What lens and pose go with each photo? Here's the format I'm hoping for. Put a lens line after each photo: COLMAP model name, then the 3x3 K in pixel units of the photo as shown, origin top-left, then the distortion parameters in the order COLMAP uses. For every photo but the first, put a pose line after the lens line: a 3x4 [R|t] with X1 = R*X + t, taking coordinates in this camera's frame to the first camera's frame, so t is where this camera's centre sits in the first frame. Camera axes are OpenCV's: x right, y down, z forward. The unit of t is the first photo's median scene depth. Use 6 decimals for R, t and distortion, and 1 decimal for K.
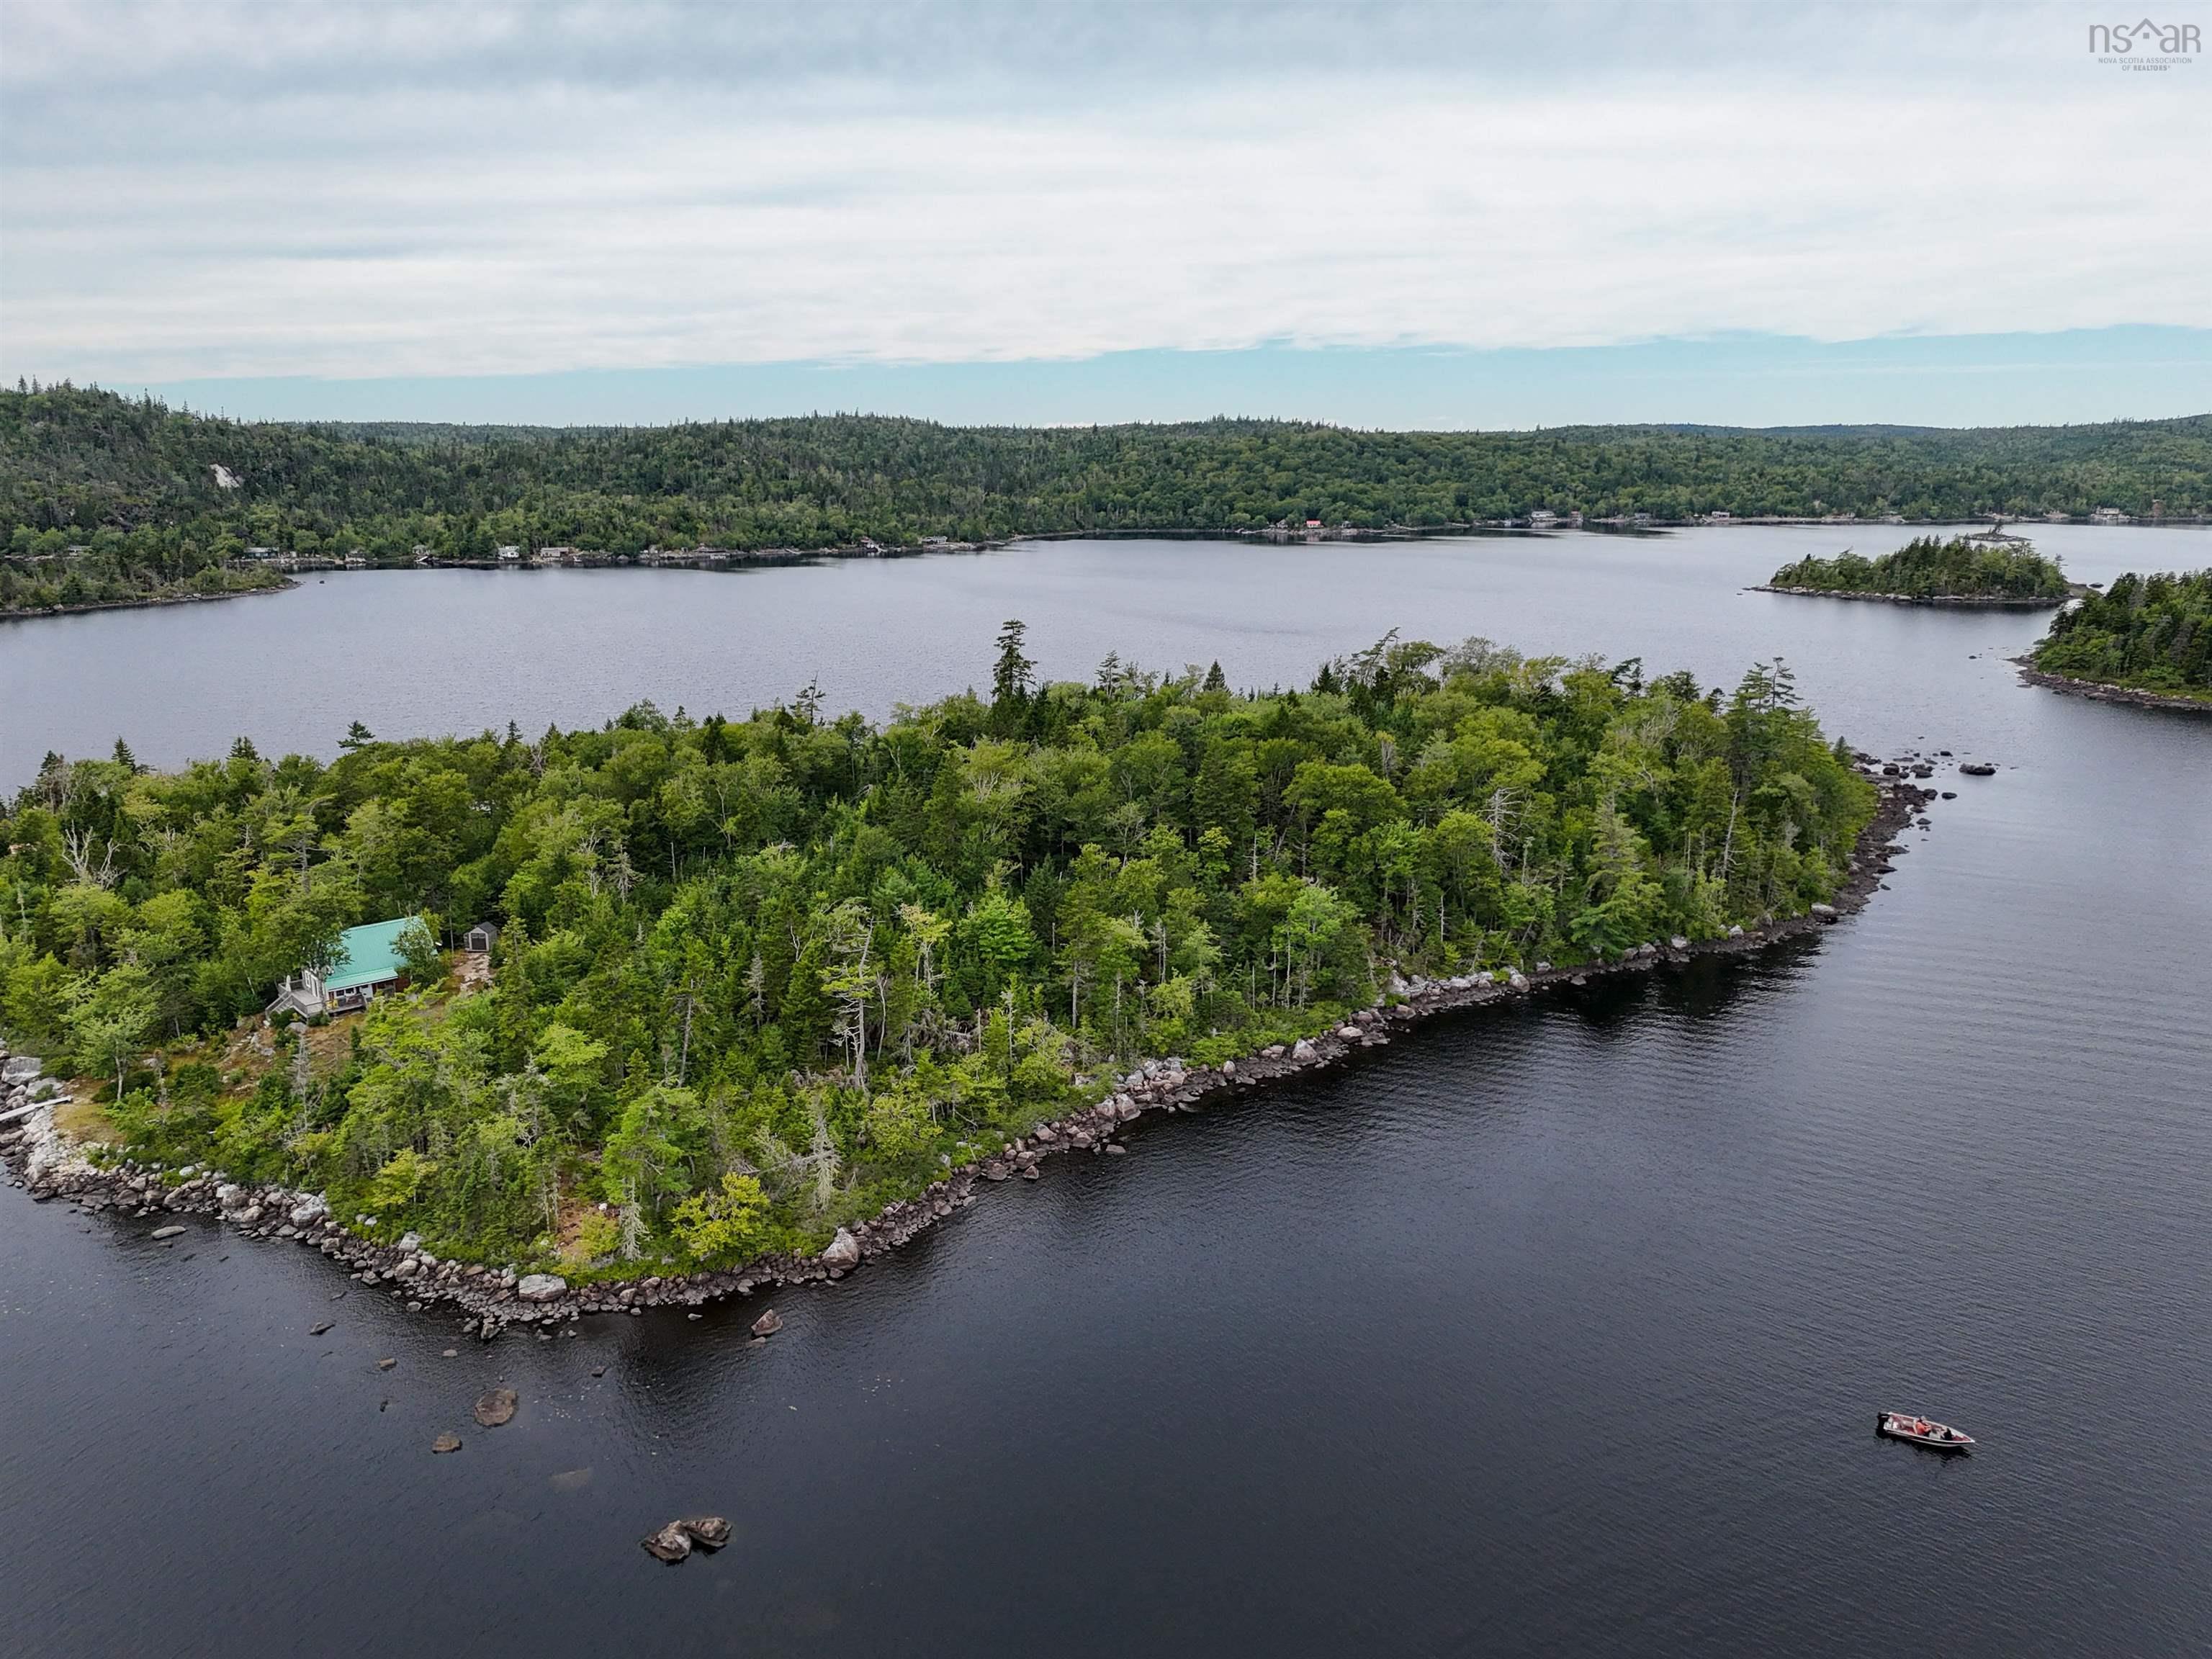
lens RADIAL K [[1659.7, 0, 1106.0], [0, 1659.7, 829.5], [0, 0, 1]] dist [0.098207, -0.100982]
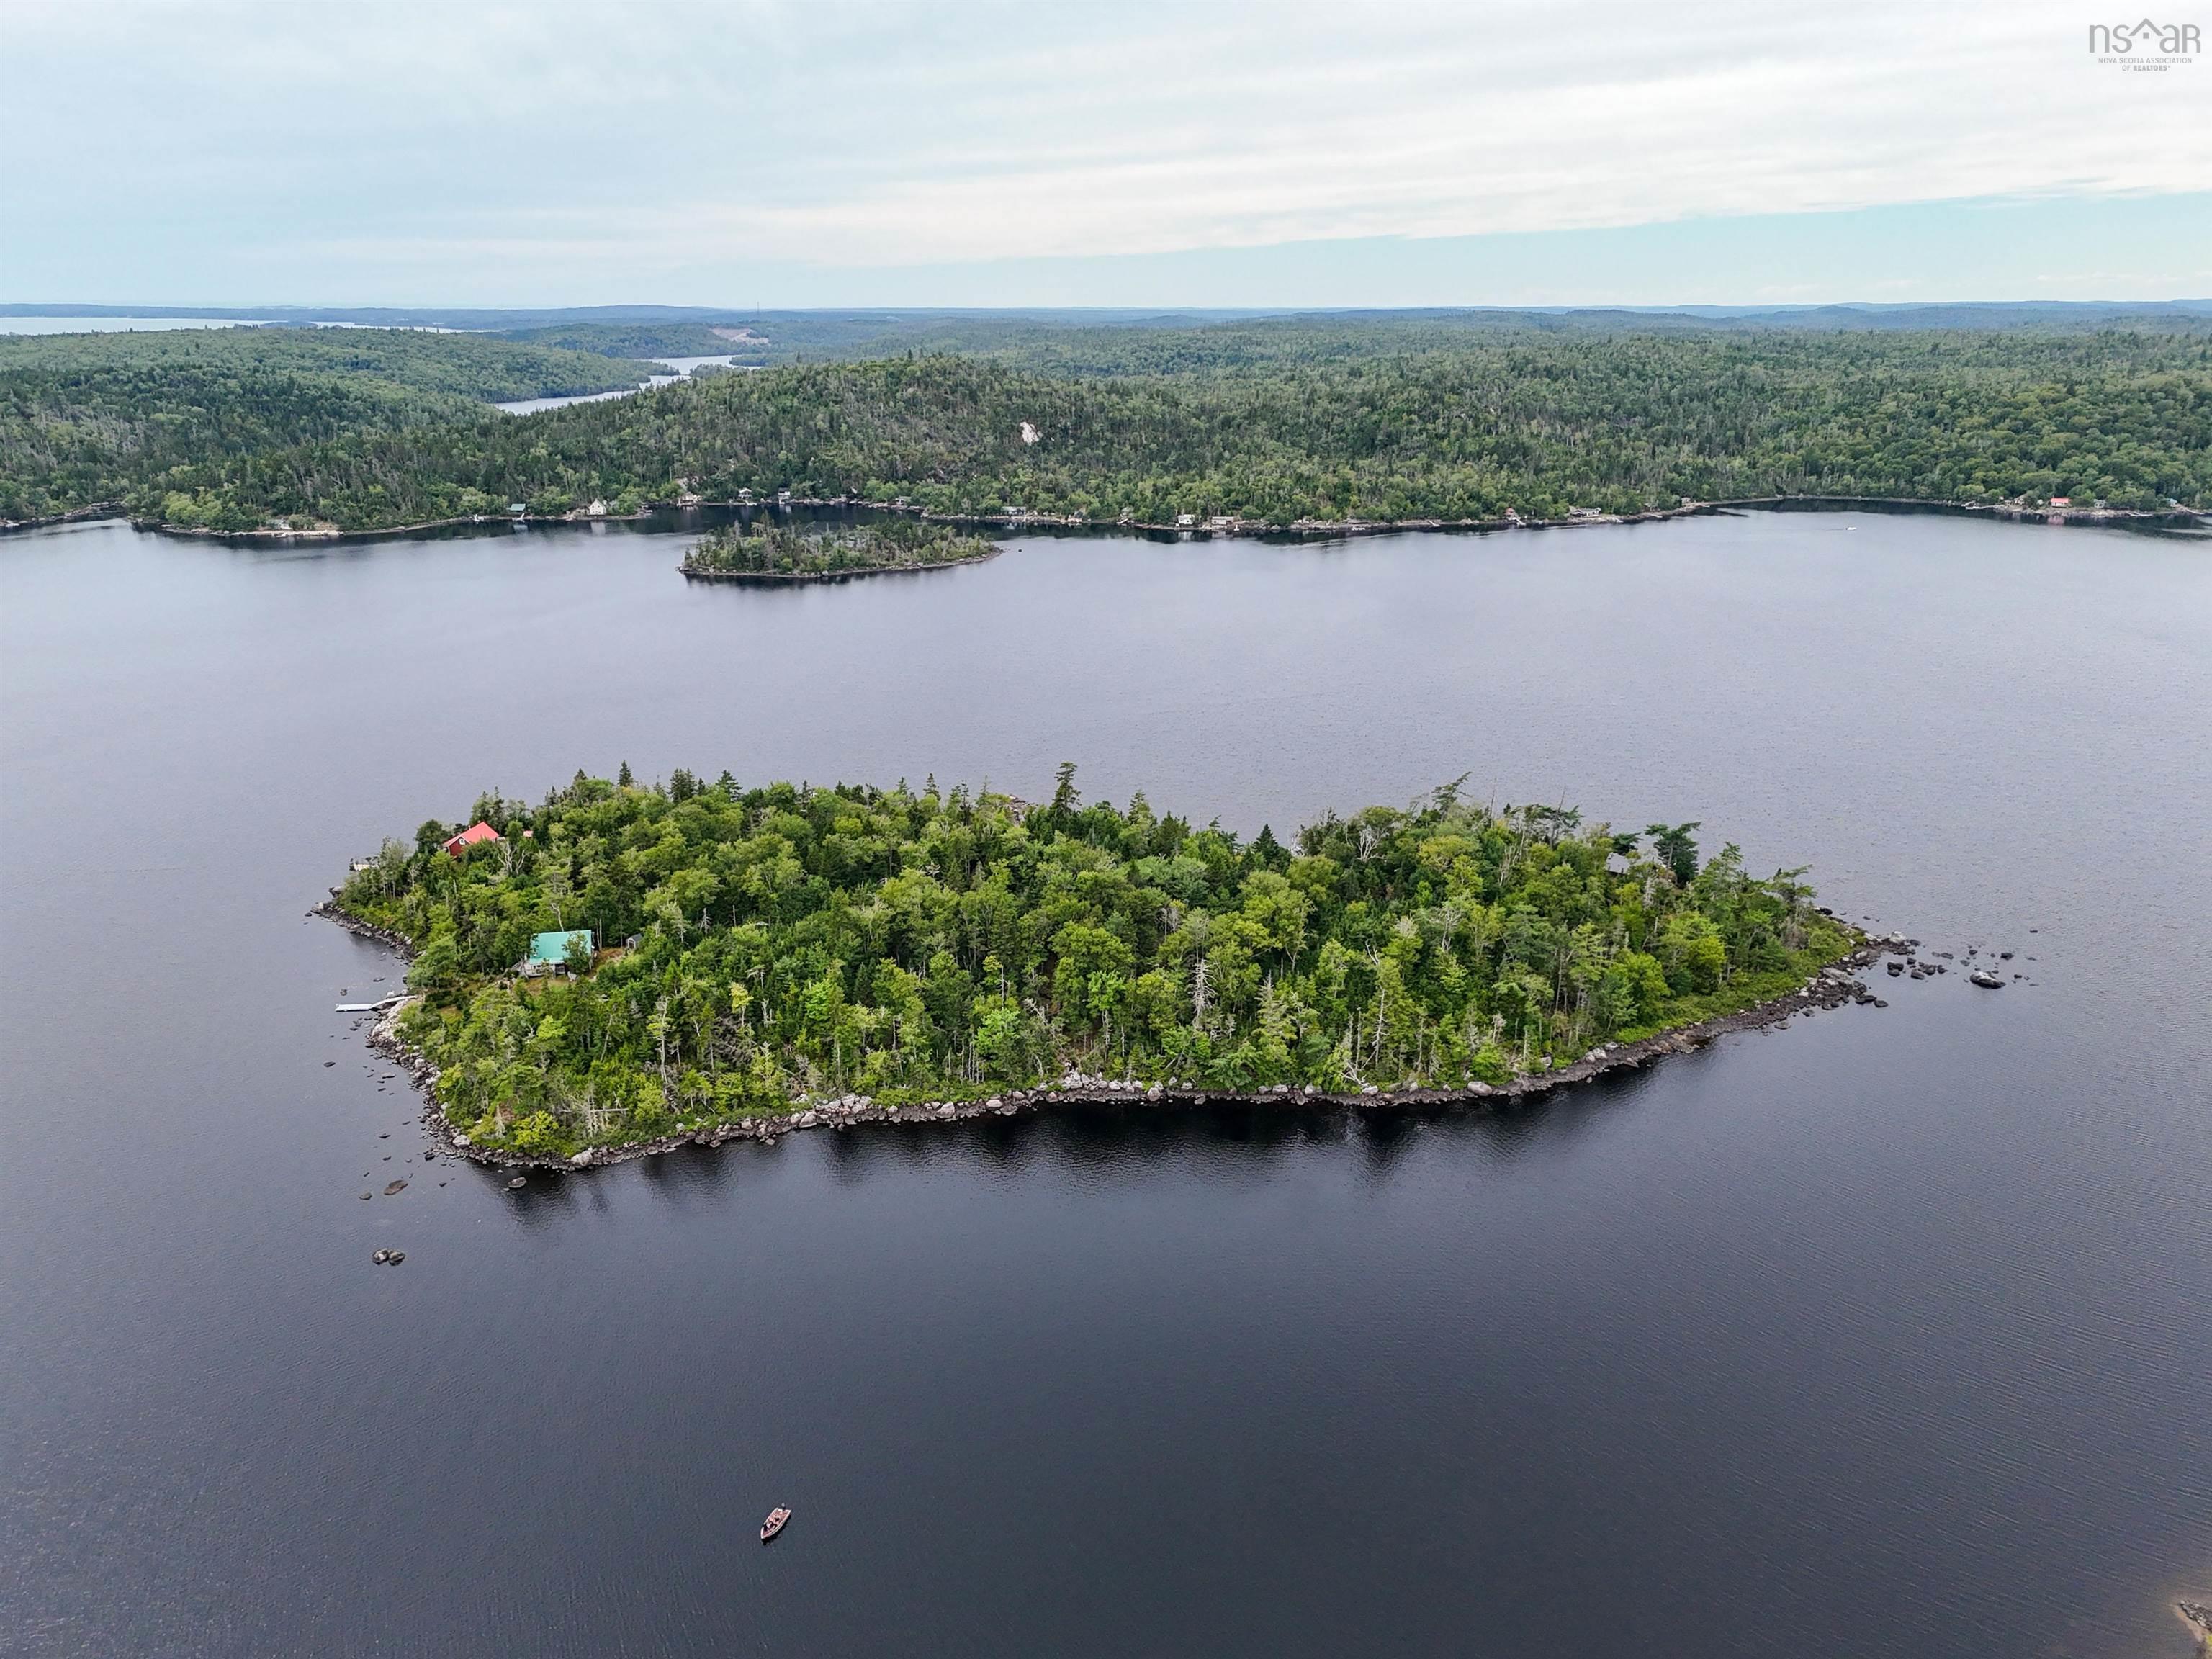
lens RADIAL K [[1649.2, 0, 1106.0], [0, 1649.2, 829.5], [0, 0, 1]] dist [0.089314, -0.101880]
pose [[0.863075, 0.153964, -0.481037, 0.879853], [-0.115078, 0.987300, 0.109529, -0.298808], [0.491791, -0.039175, 0.869832, -0.307767]]
